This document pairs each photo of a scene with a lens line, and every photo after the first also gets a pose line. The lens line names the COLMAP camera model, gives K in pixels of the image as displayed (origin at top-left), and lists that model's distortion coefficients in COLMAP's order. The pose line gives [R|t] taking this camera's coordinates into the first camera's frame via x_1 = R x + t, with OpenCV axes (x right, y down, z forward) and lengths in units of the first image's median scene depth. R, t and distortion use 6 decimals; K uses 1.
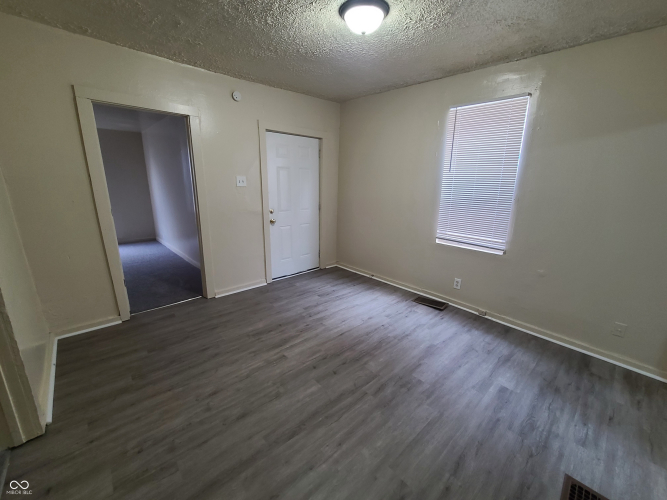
lens RADIAL K [[275.4, 0, 330.2], [0, 275.4, 248.6], [0, 0, 1]] dist [0.002731, -0.000045]
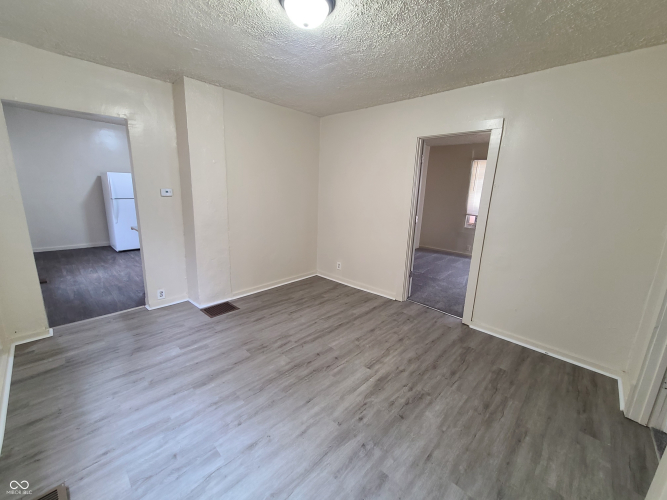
lens RADIAL K [[275.4, 0, 333.4], [0, 275.4, 251.2], [0, 0, 1]] dist [0.002731, -0.000045]
pose [[-0.995741, -0.041481, -0.082340, 0.064094], [-0.074567, 0.887565, 0.454607, -0.452961], [0.054225, 0.458810, -0.886878, 1.765423]]
